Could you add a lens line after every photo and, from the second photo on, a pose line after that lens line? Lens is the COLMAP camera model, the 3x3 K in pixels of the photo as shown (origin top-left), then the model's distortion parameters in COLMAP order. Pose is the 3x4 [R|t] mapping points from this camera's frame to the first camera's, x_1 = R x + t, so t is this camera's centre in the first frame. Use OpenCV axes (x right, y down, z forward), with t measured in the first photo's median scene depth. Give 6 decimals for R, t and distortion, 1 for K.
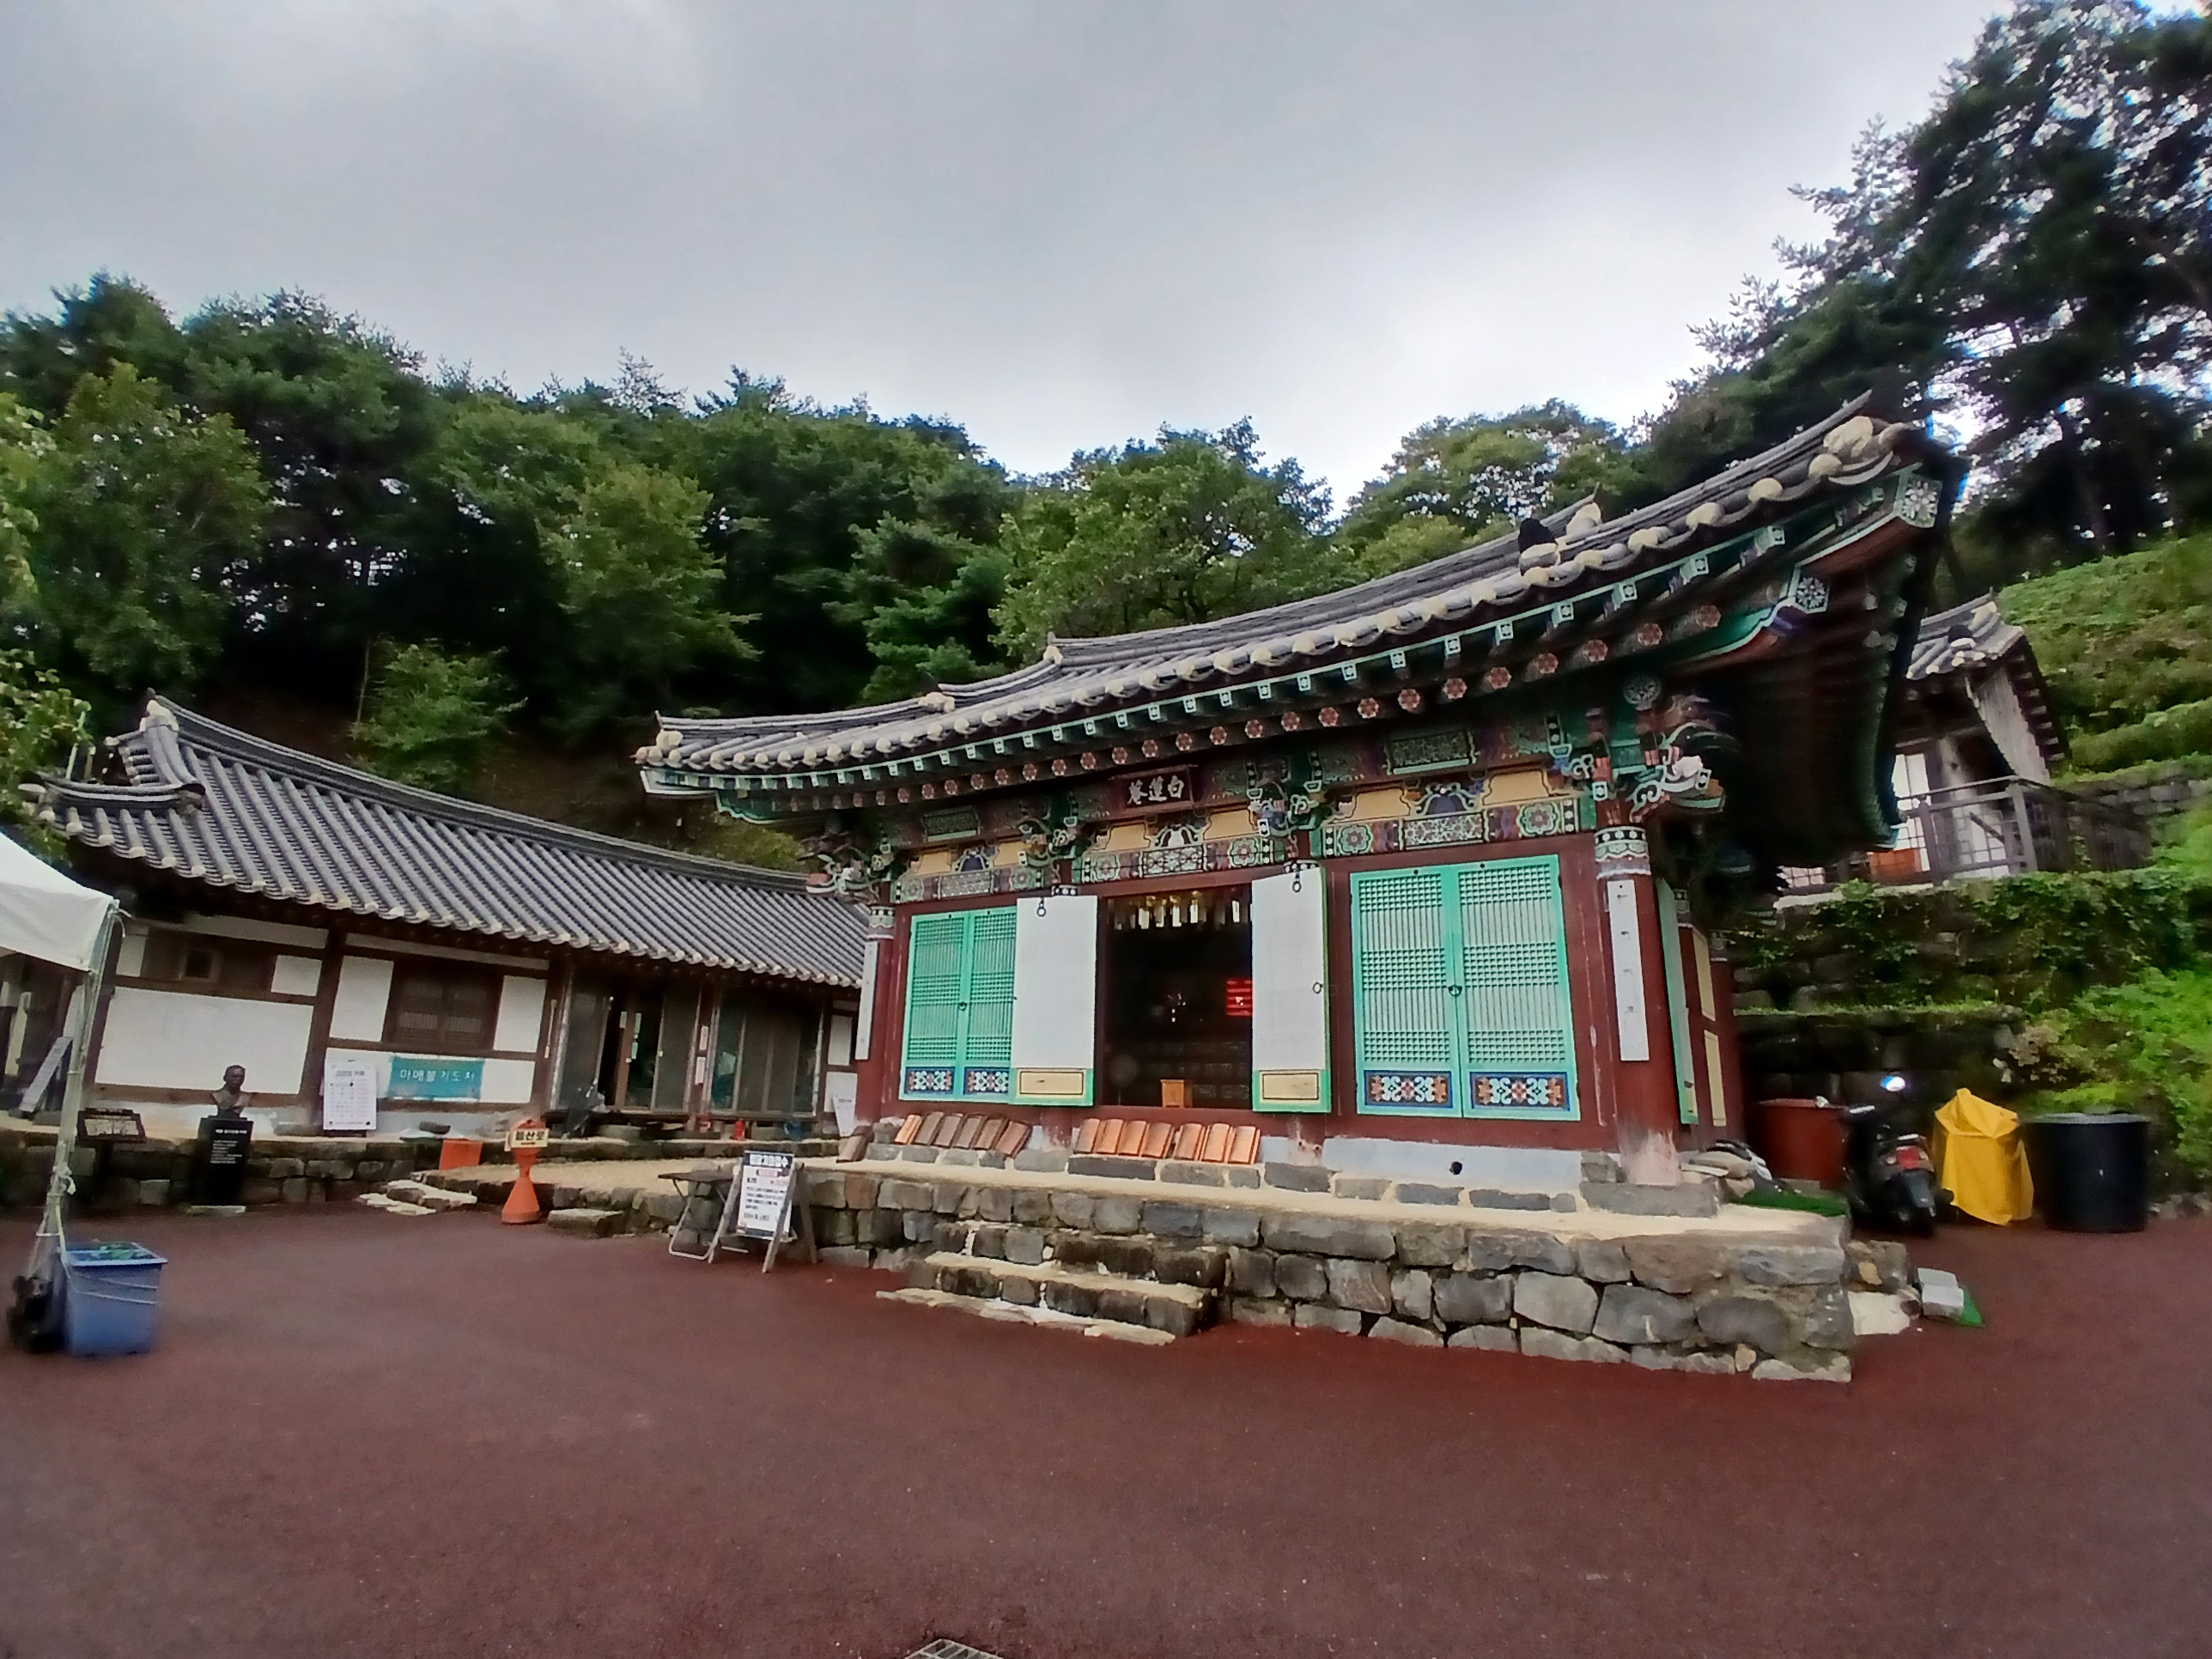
lens RADIAL K [[1094.2, 0, 1106.0], [0, 1094.2, 829.5], [0, 0, 1]] dist [-0.021115, -0.029603]
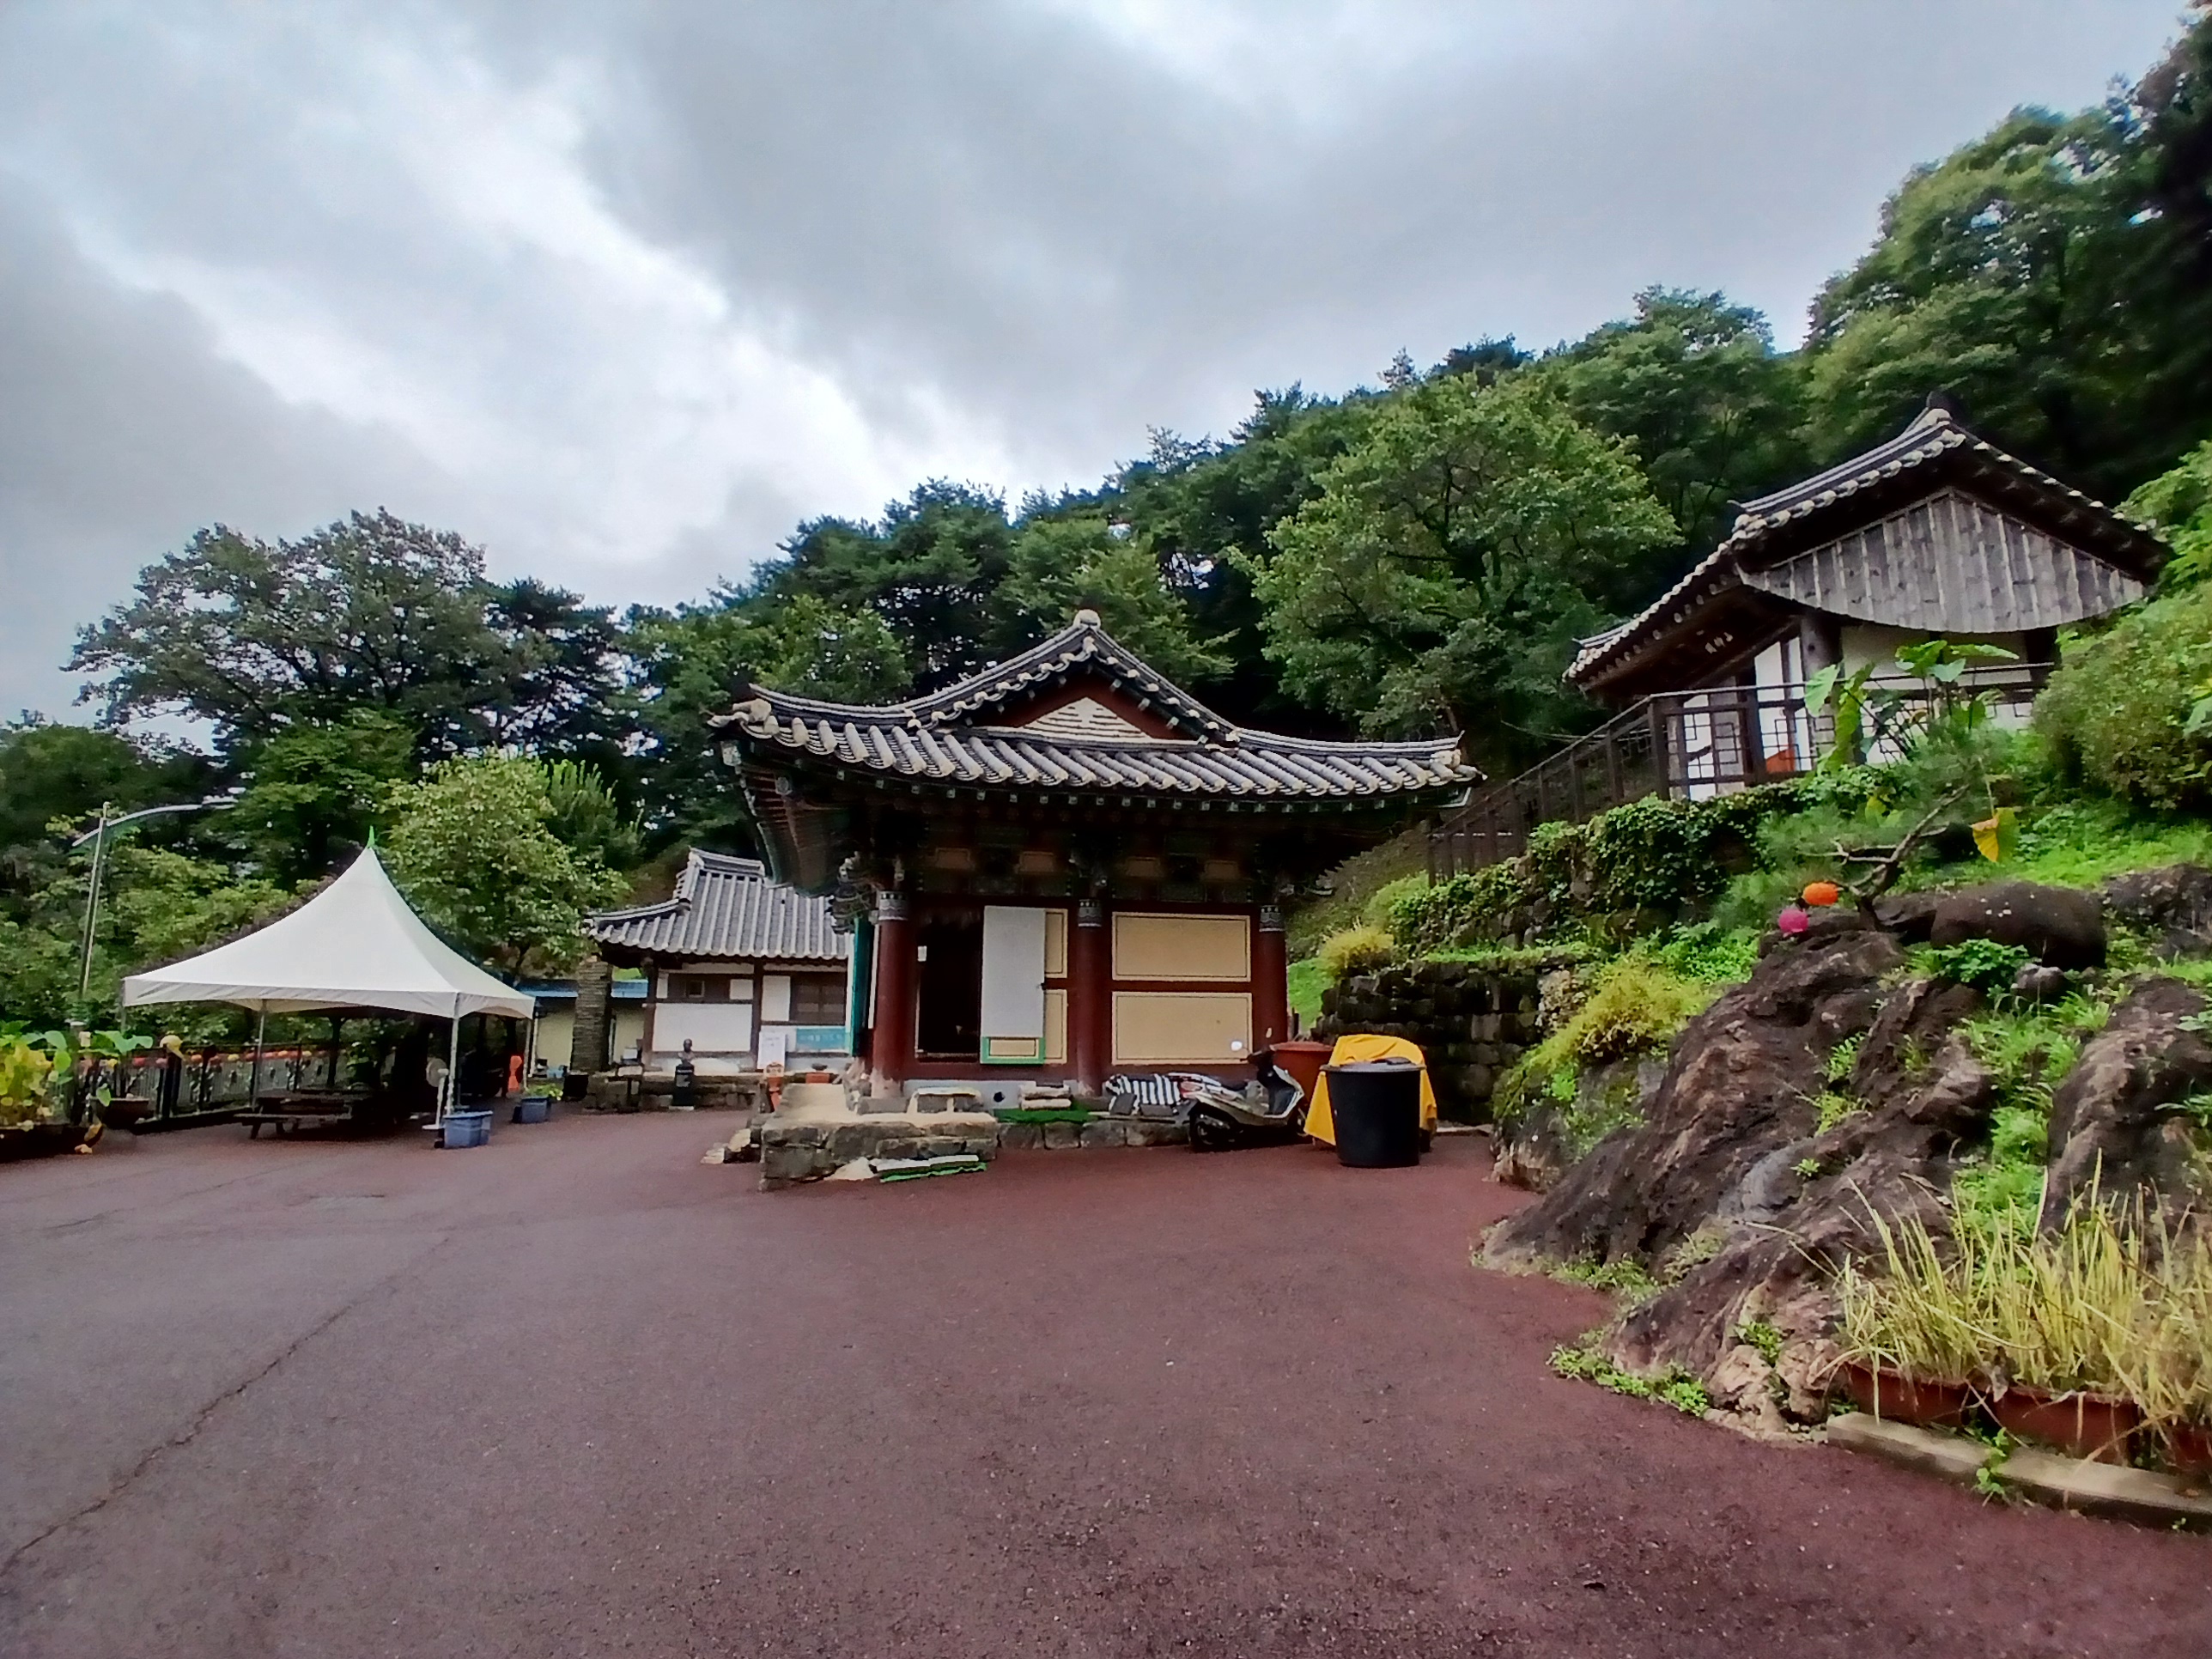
lens RADIAL K [[1094.2, 0, 1106.0], [0, 1094.2, 829.5], [0, 0, 1]] dist [-0.021115, -0.029603]
pose [[0.754640, -0.146224, -0.639638, 1.029278], [0.183430, 0.982998, -0.008308, -0.008063], [0.629978, -0.111060, 0.768631, -0.053635]]
